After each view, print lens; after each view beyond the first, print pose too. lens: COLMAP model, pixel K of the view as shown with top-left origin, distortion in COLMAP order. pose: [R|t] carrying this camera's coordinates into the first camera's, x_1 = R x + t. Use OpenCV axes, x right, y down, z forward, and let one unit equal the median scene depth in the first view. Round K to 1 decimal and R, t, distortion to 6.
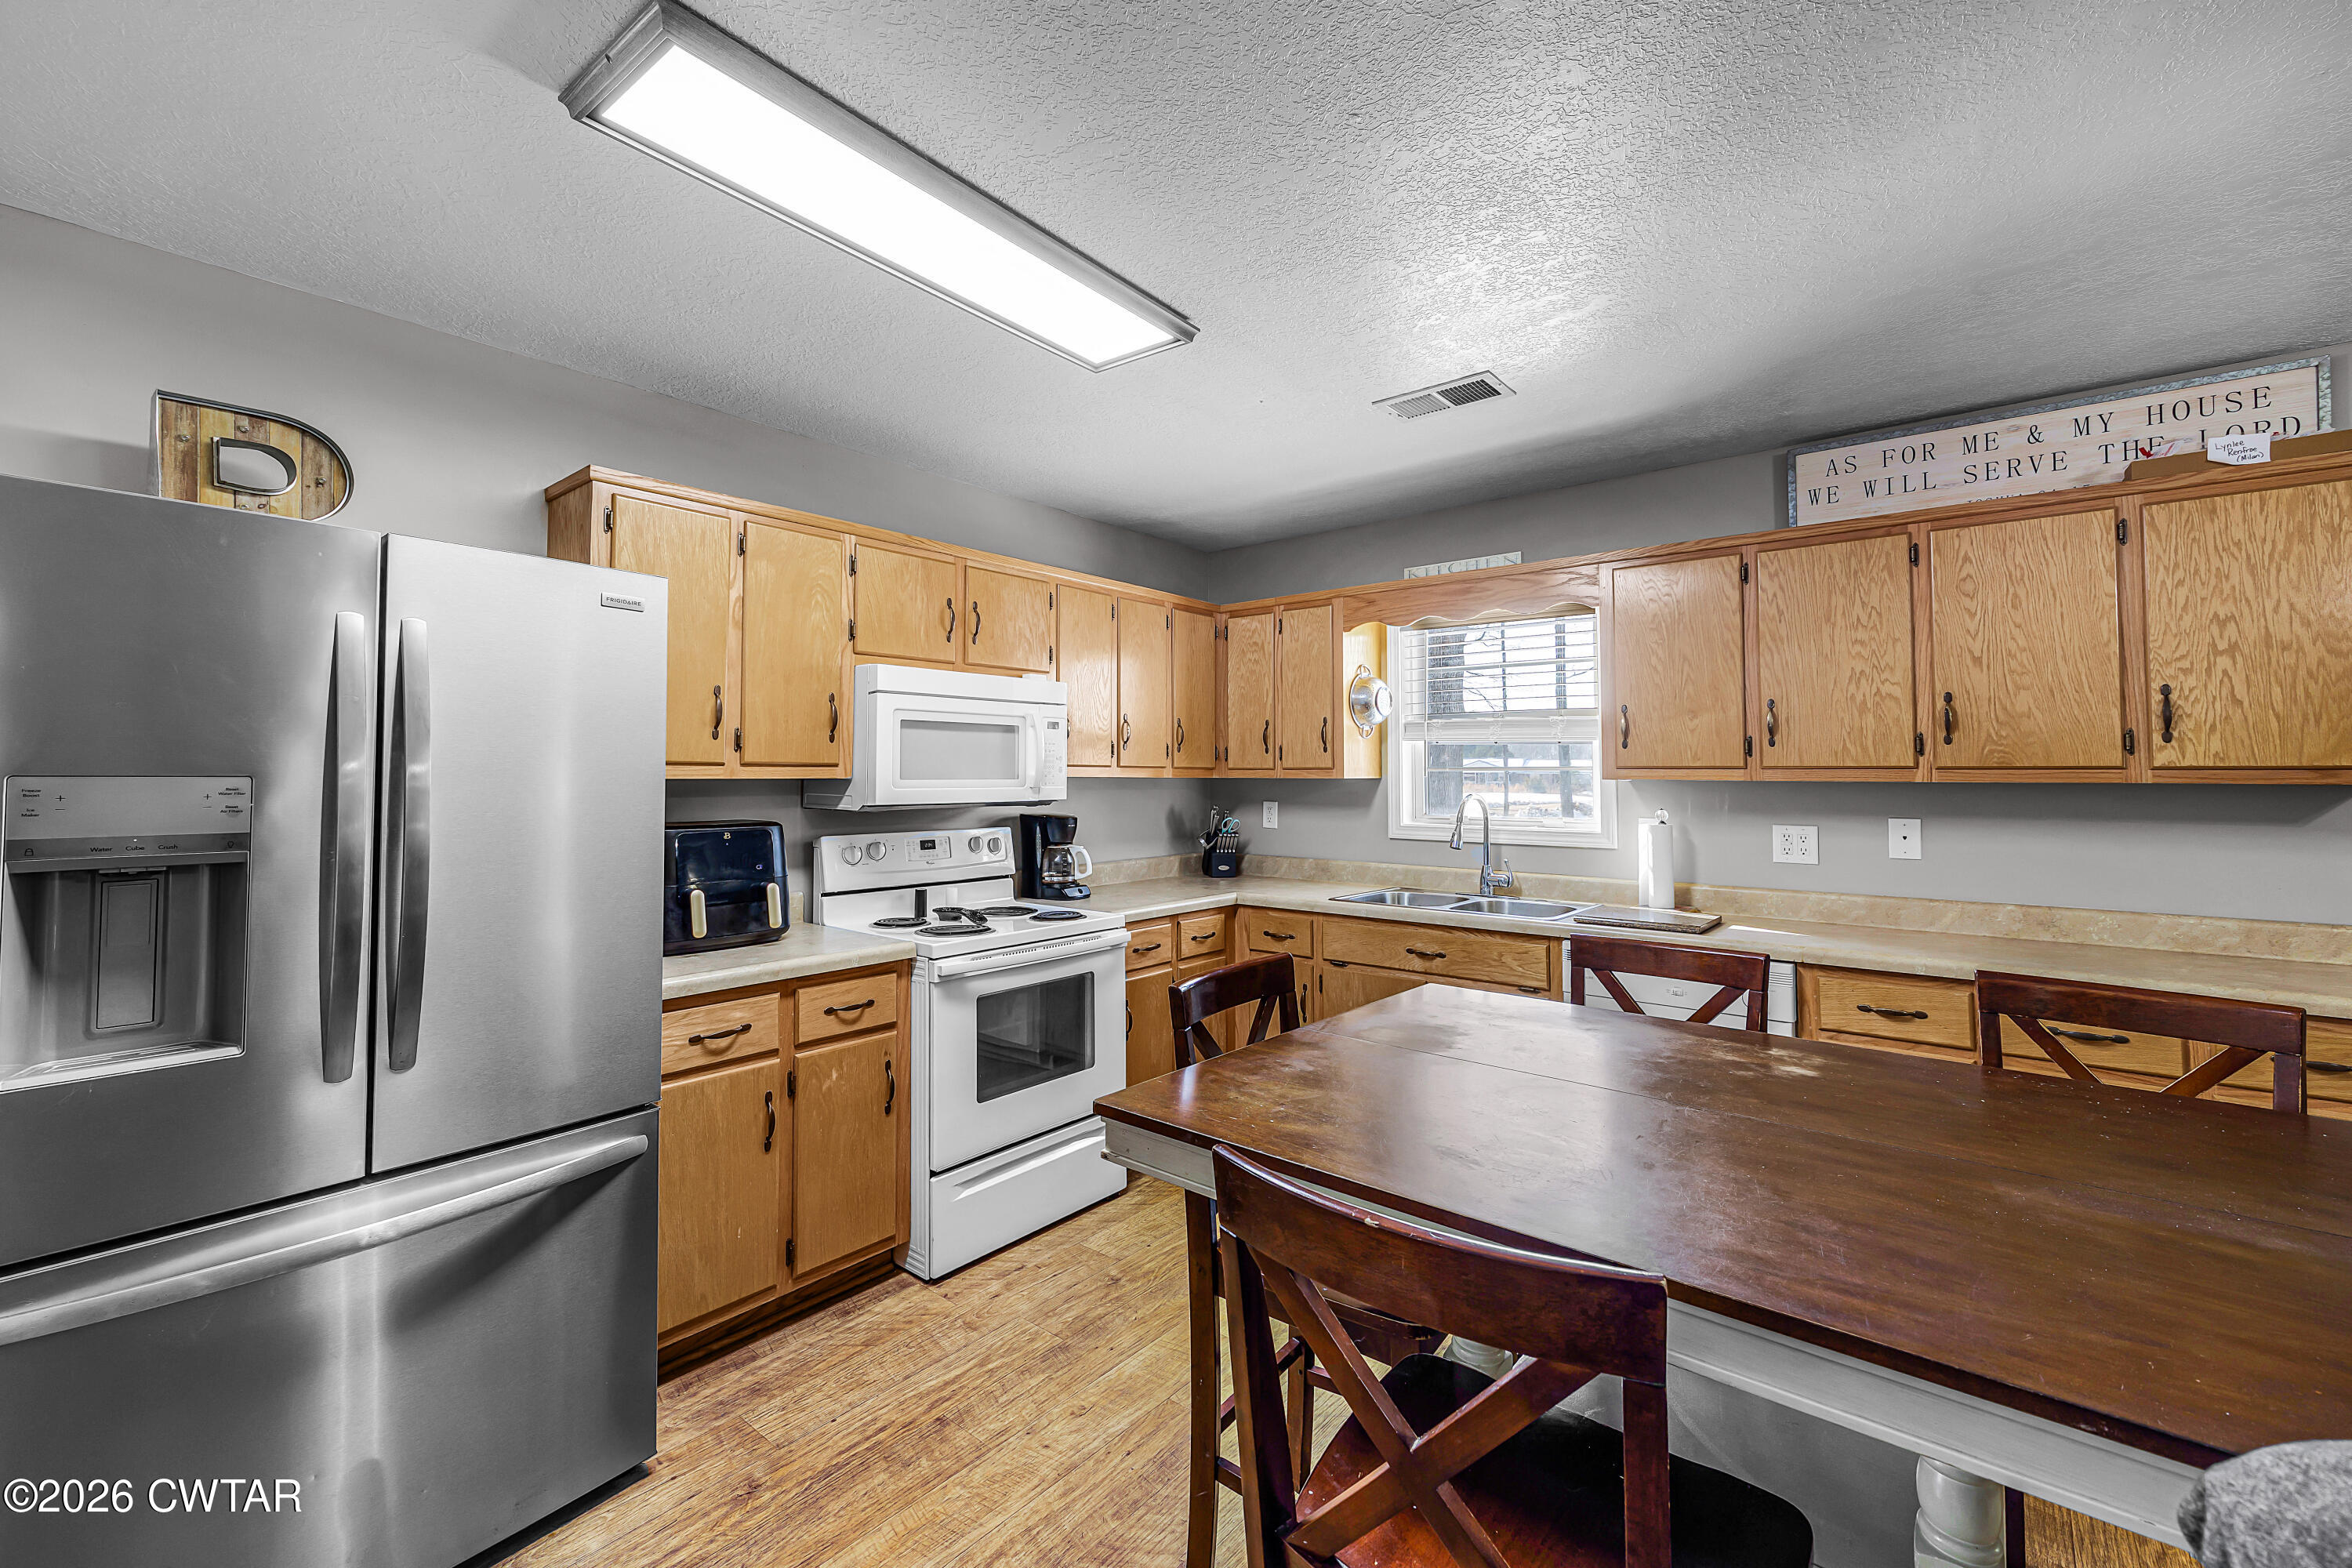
lens RADIAL K [[955.6, 0, 1173.6], [0, 955.6, 738.2], [0, 0, 1]] dist [-0.009427, 0.002489]
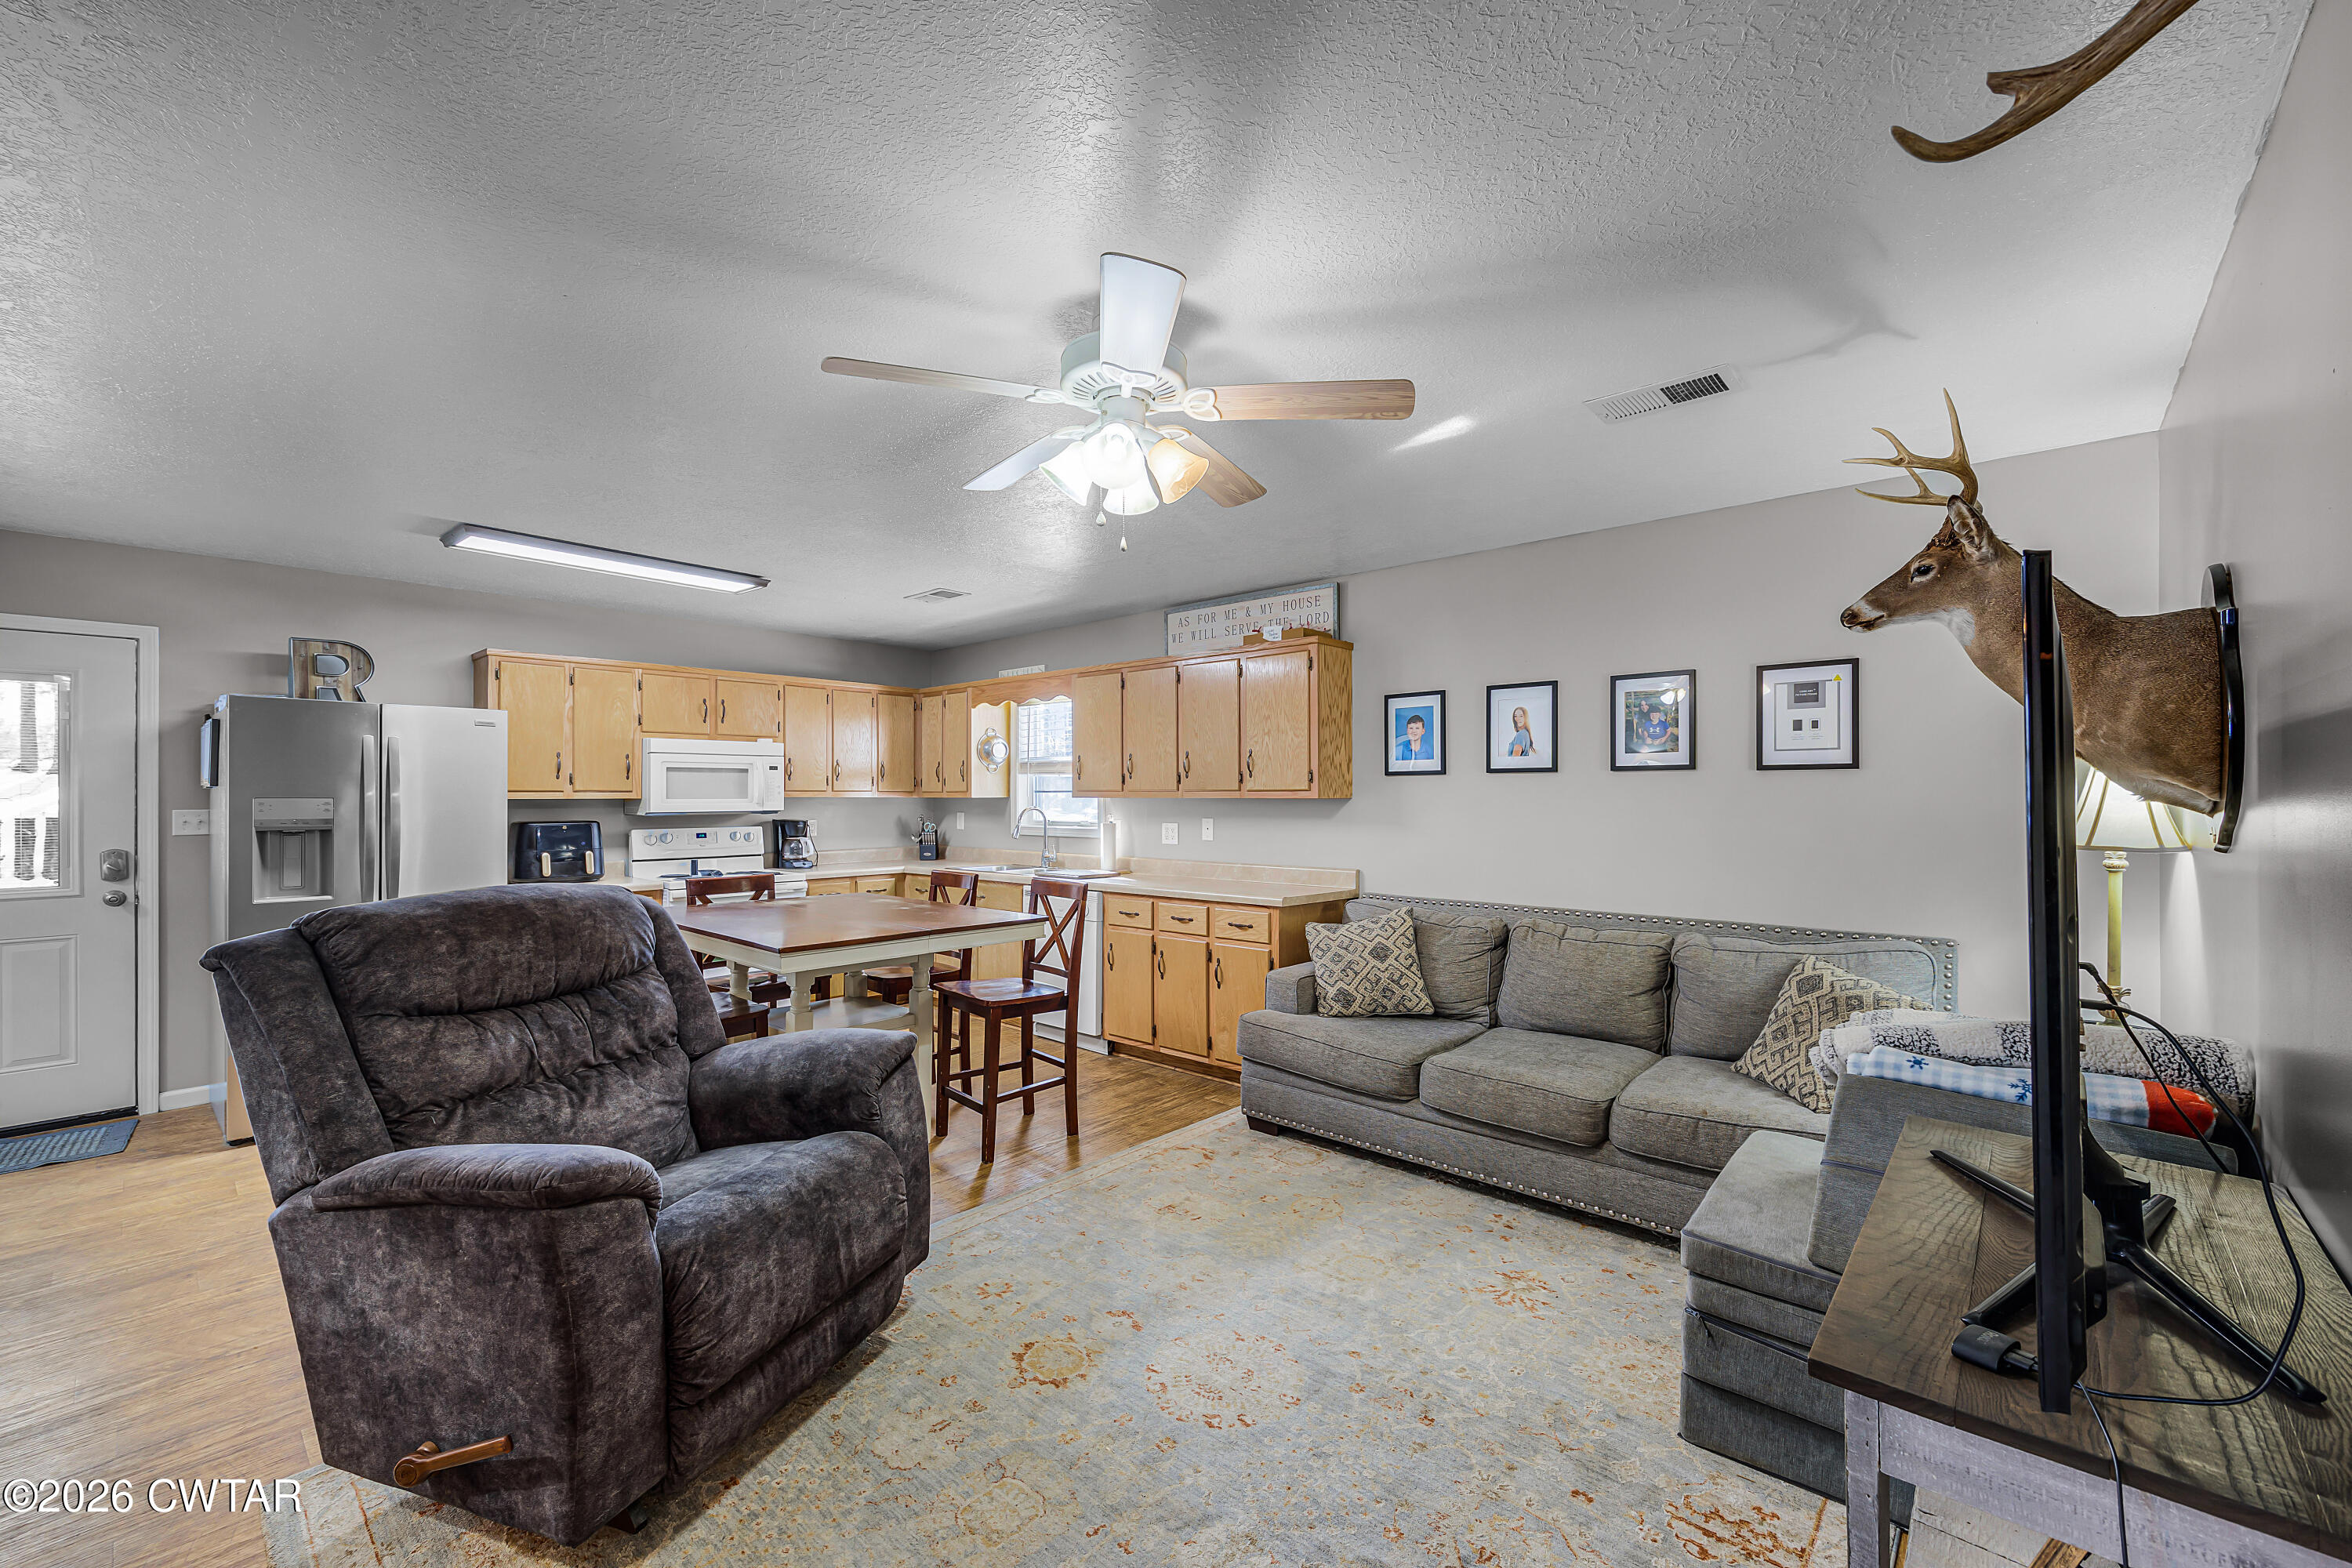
lens RADIAL K [[955.6, 0, 1191.7], [0, 955.6, 781.1], [0, 0, 1]] dist [-0.009427, 0.002489]
pose [[0.999319, -0.004503, -0.036626, 0.767016], [0.005340, 0.999726, 0.022788, -0.027292], [0.036513, -0.022968, 0.999069, -0.787802]]
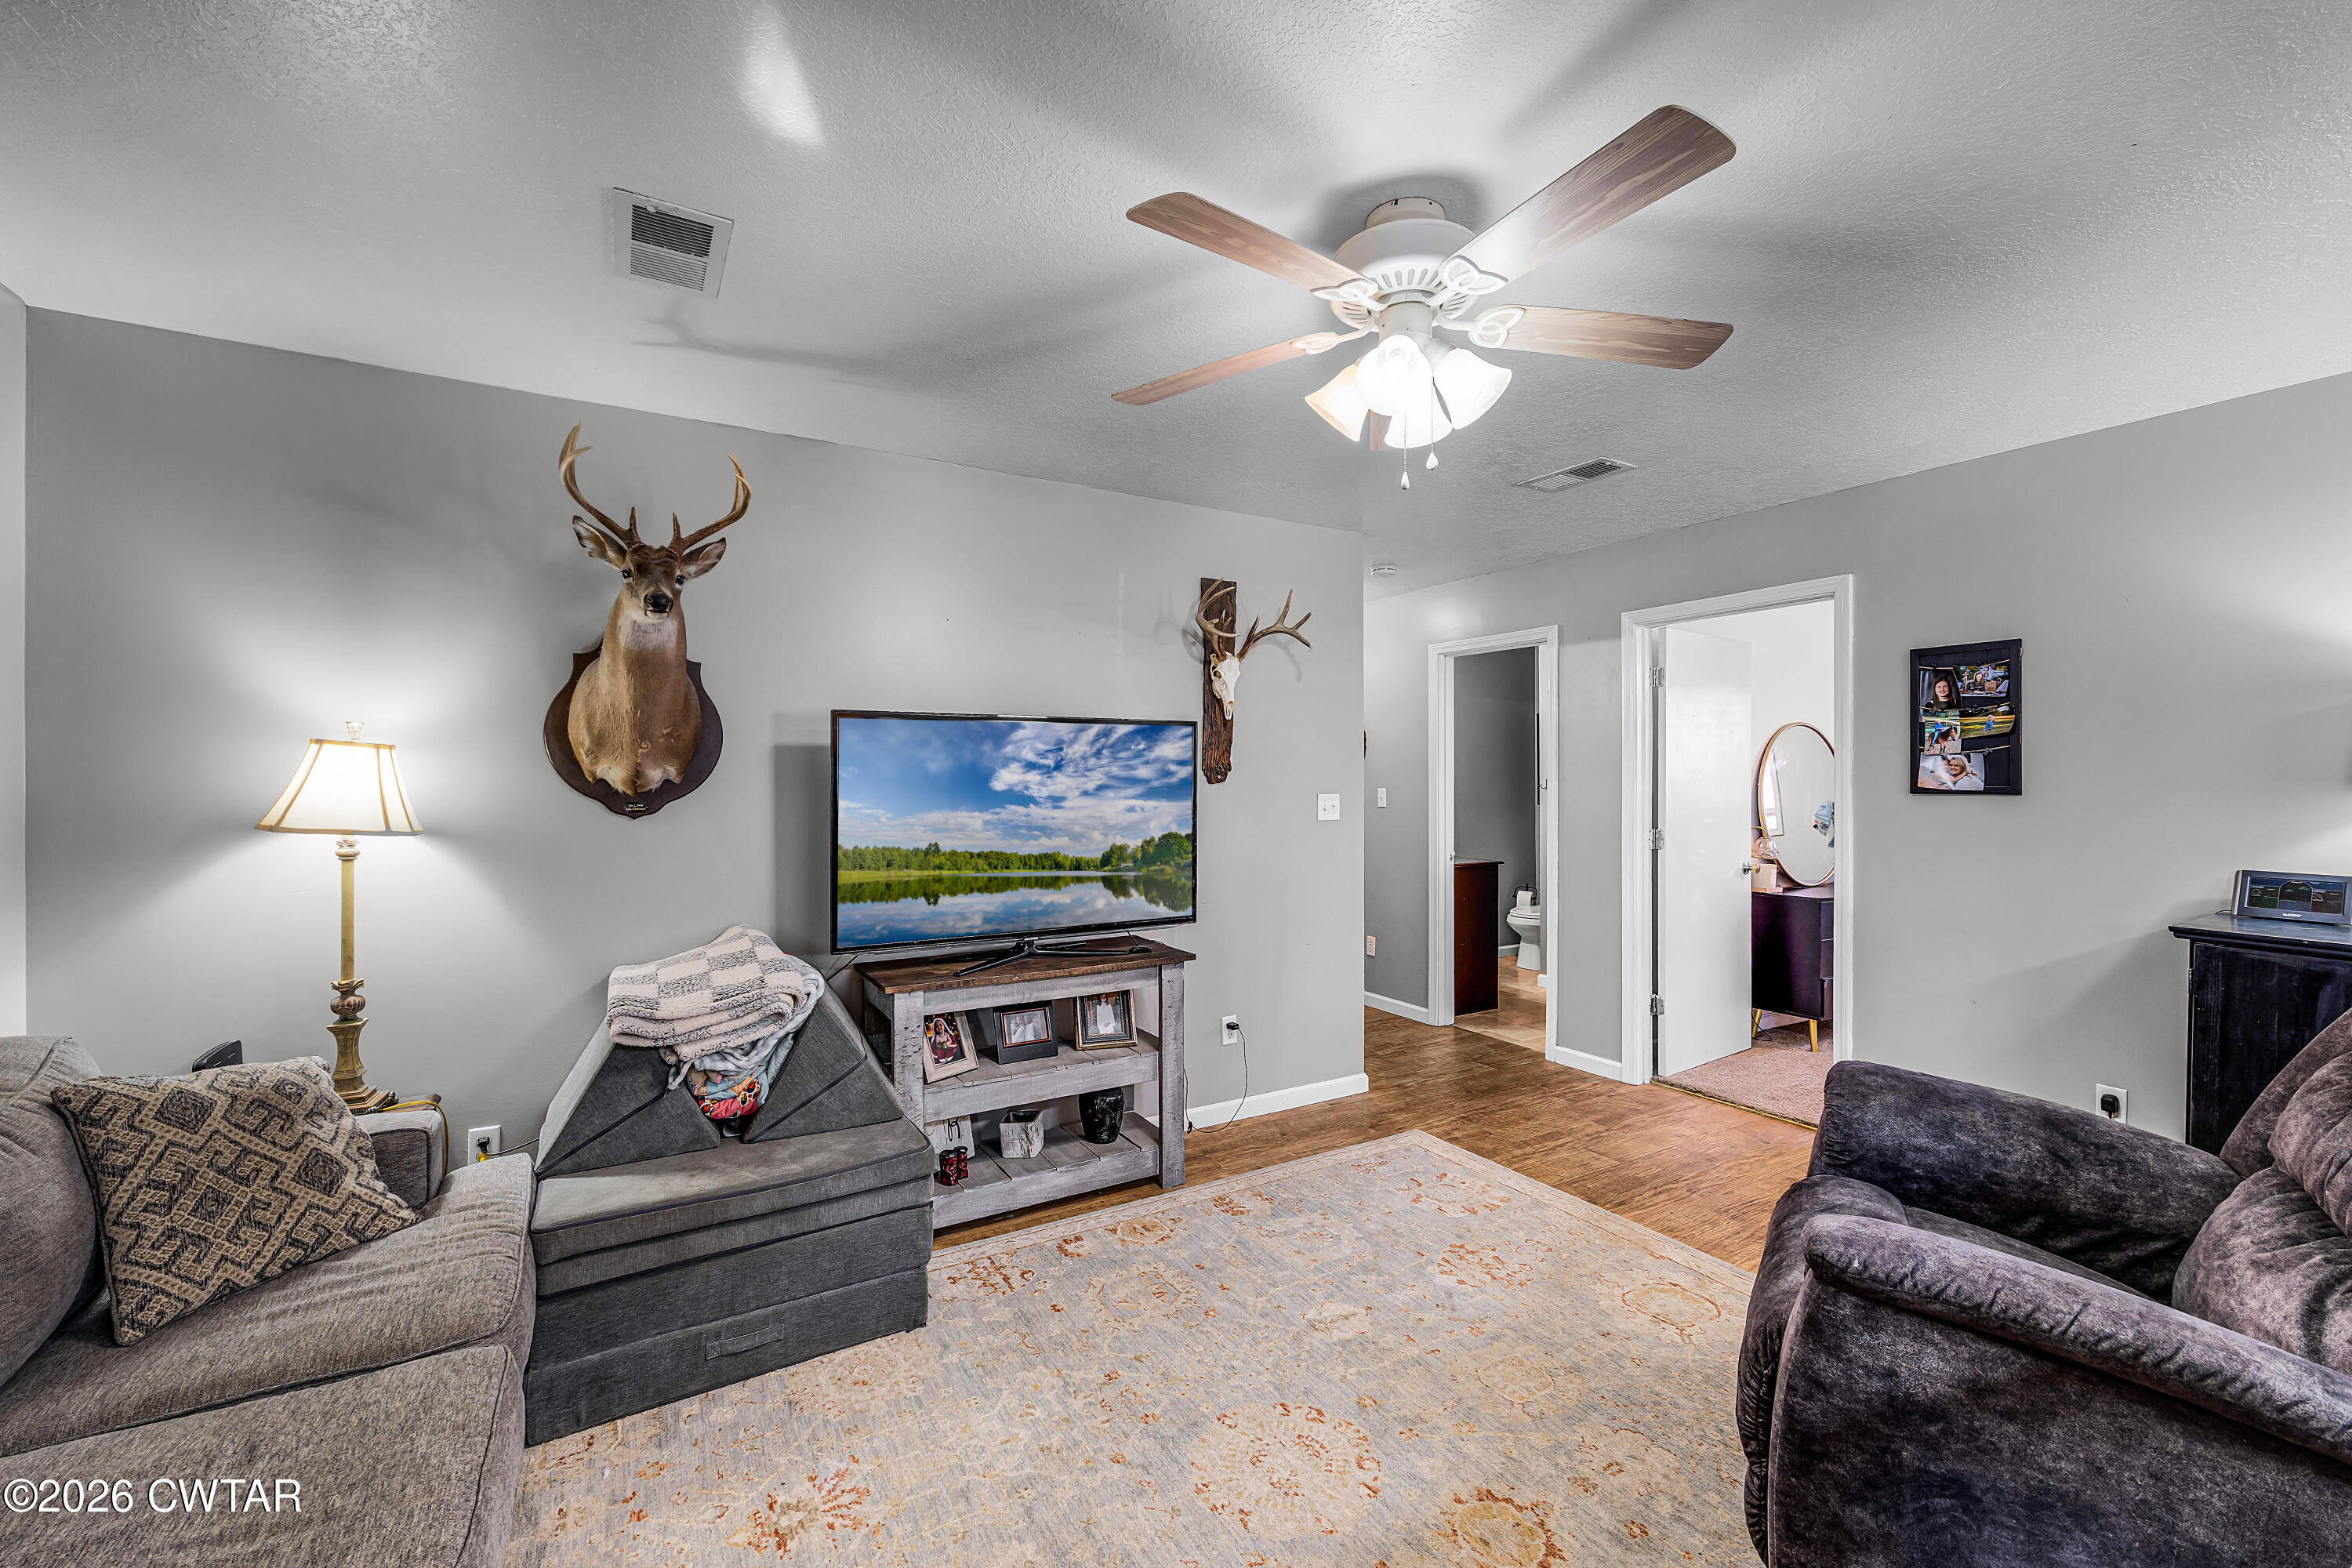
lens RADIAL K [[955.6, 0, 1222.7], [0, 955.6, 781.7], [0, 0, 1]] dist [-0.009427, 0.002489]
pose [[-0.950770, 0.001744, 0.309893, 0.606912], [-0.009391, 0.999363, -0.034435, 0.027787], [-0.309755, -0.035650, -0.950148, 0.574617]]
